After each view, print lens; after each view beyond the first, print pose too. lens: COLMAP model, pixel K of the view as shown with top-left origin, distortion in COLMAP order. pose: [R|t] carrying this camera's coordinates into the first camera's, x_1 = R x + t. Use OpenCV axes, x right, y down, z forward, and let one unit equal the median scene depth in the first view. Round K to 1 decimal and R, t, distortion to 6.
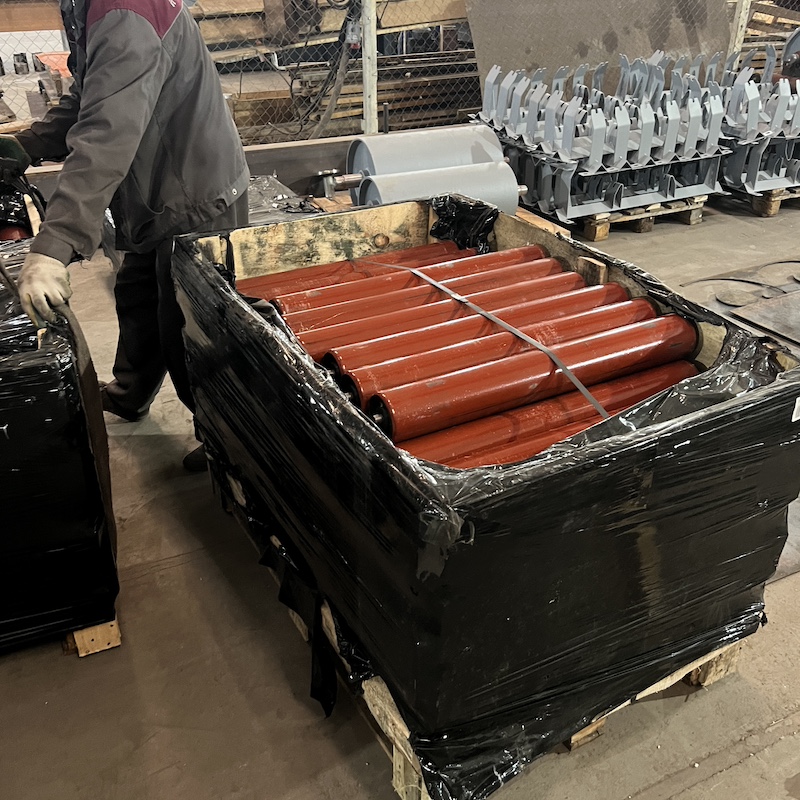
lens RADIAL K [[969.3, 0, 400.0], [0, 969.3, 400.0], [0, 0, 1]] dist [0.018932, -0.241846]
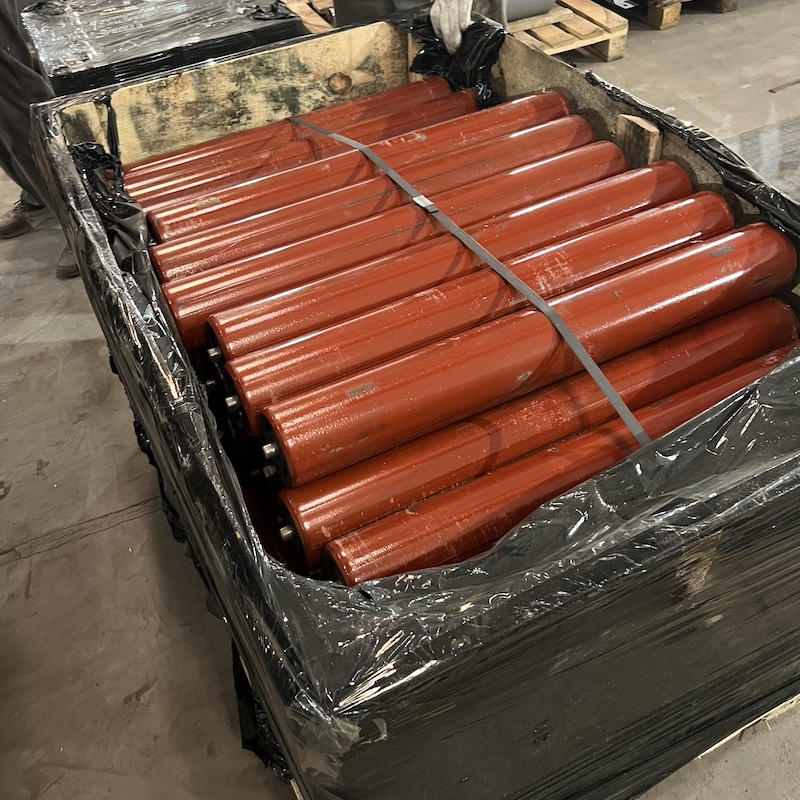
lens RADIAL K [[868.5, 0, 400.0], [0, 868.5, 400.0], [0, 0, 1]] dist [-0.027561, 0.005716]
pose [[0.994902, -0.010984, -0.100246, 0.089029], [0.039151, 0.958153, 0.283565, -0.126322], [0.092936, -0.286044, 0.953699, 0.355489]]
